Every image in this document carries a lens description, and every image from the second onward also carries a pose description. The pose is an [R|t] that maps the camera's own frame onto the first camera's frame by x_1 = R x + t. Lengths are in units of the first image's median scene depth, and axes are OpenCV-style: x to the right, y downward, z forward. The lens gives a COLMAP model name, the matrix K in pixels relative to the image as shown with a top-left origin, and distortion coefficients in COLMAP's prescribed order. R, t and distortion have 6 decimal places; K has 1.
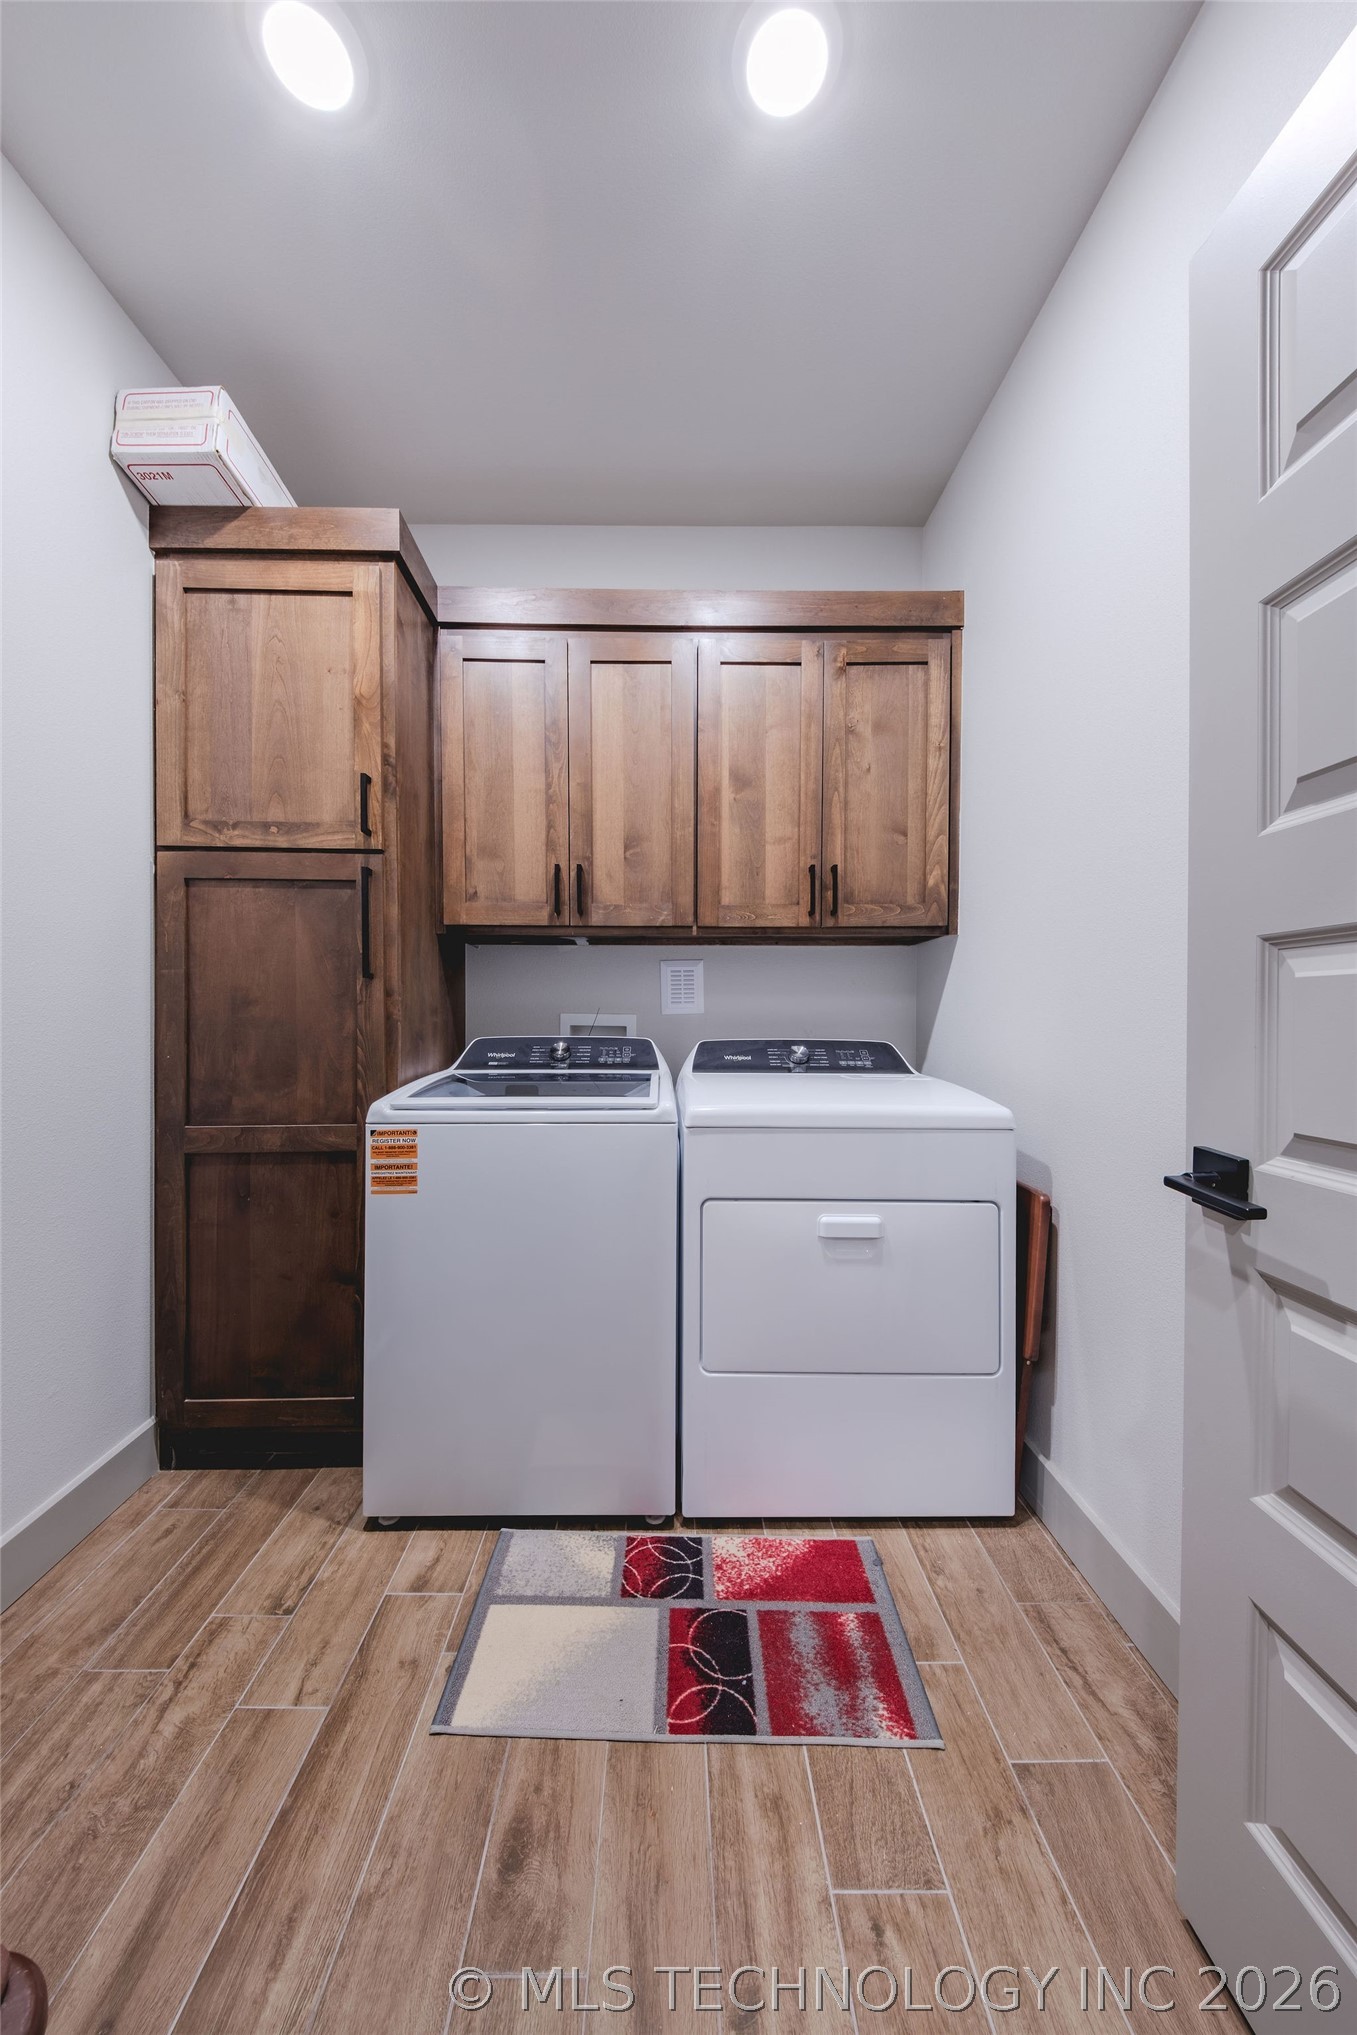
lens RADIAL K [[709.6, 0, 678.5], [0, 709.6, 1017.5], [0, 0, 1]] dist [0.032242, -0.000150]
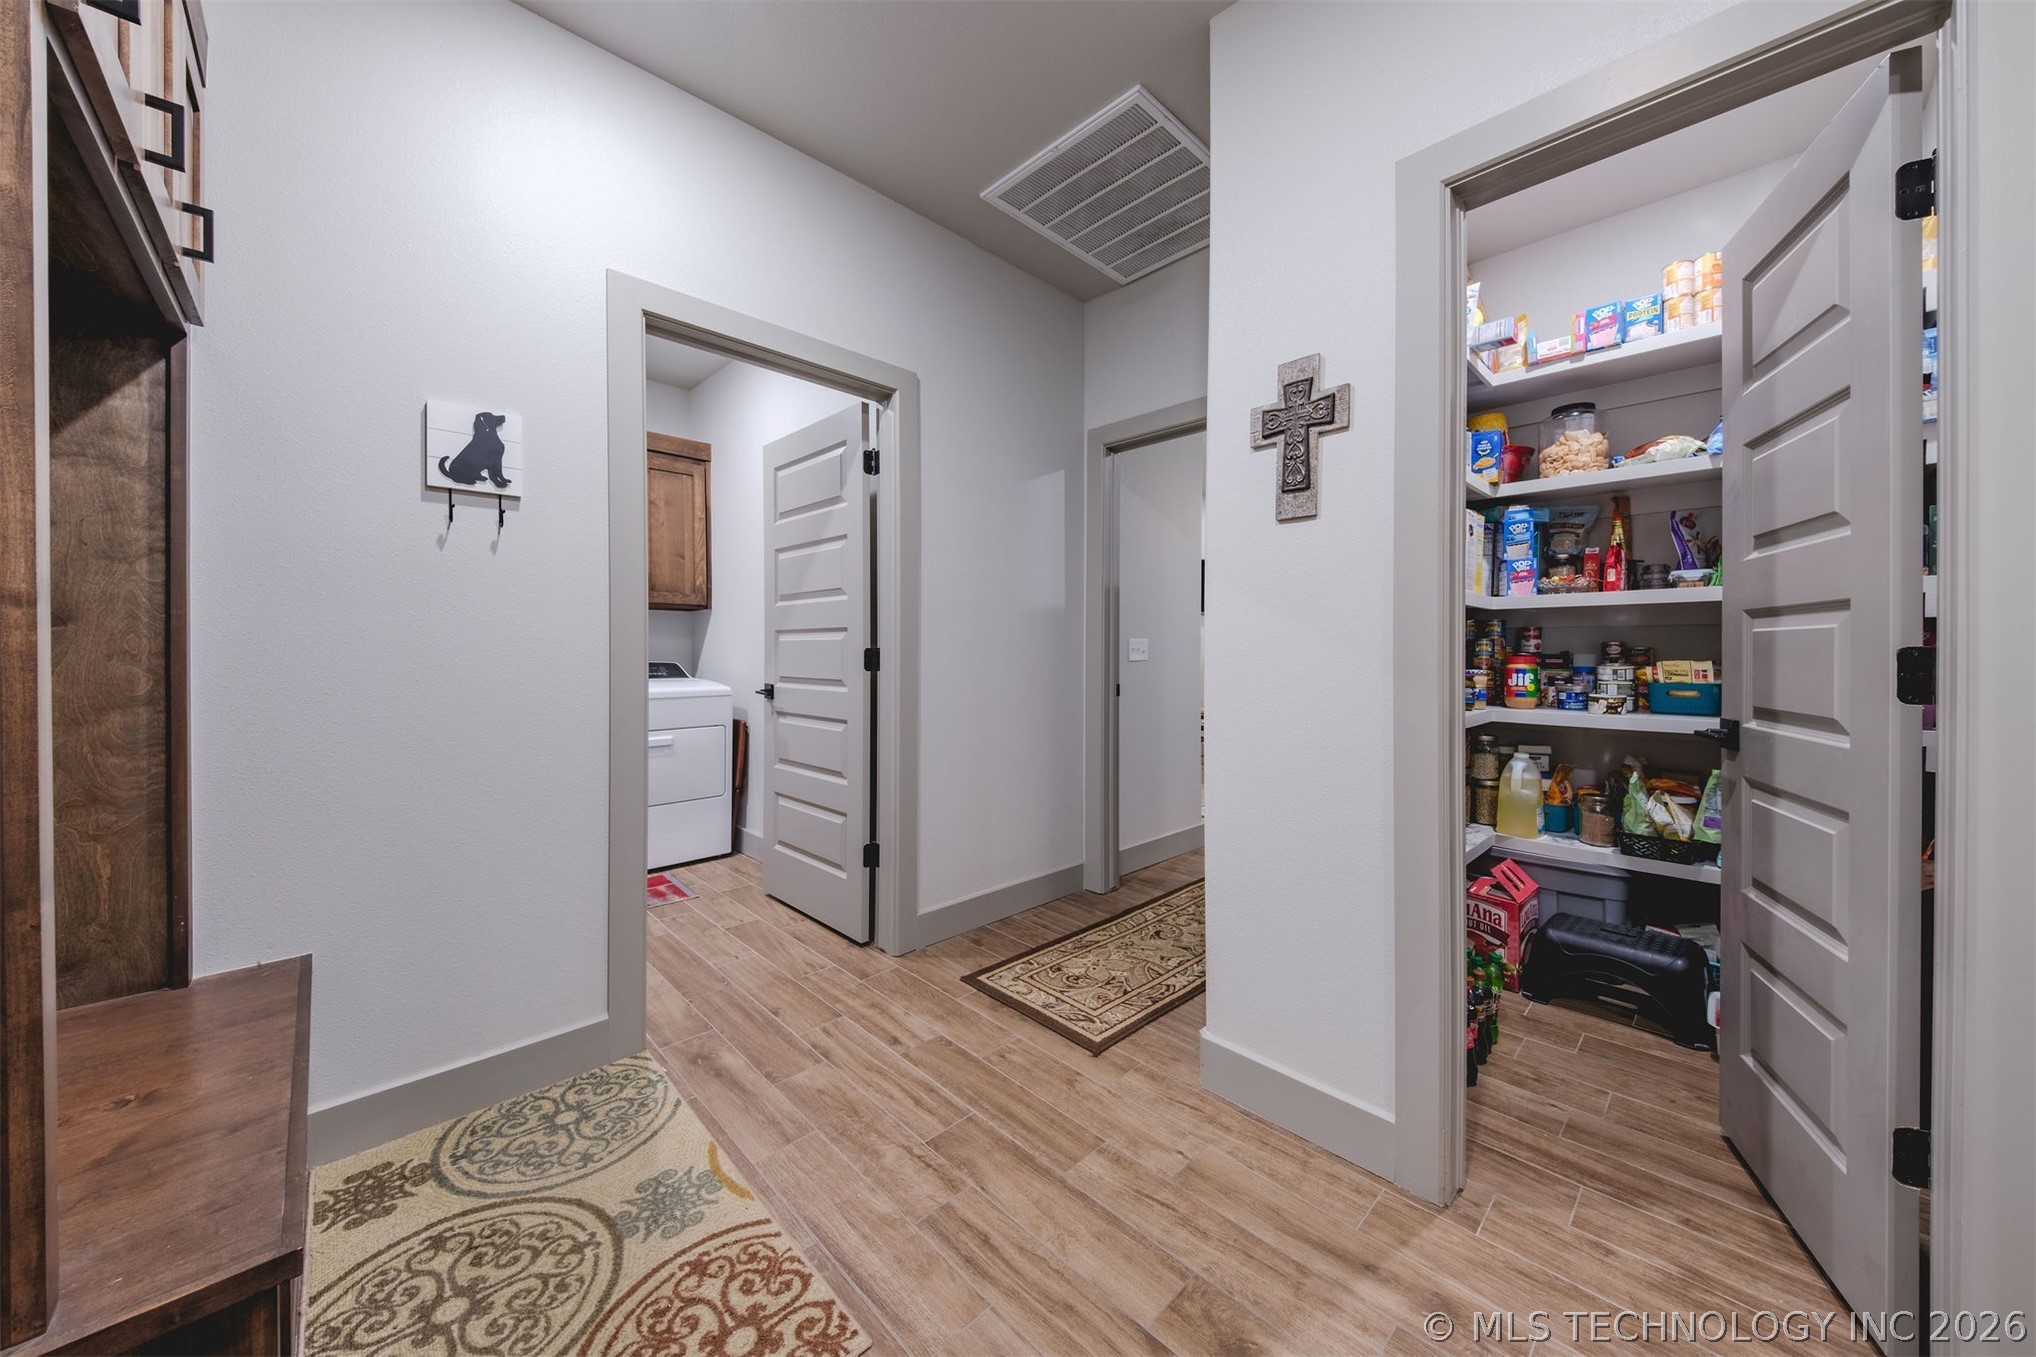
lens RADIAL K [[710.0, 0, 1018.0], [0, 710.0, 678.5], [0, 0, 1]] dist [0.032242, -0.000150]
pose [[0.731484, -0.015135, 0.681690, -0.449105], [-0.006494, 0.999554, 0.029161, 0.016386], [-0.681827, -0.025757, 0.731059, -1.355797]]
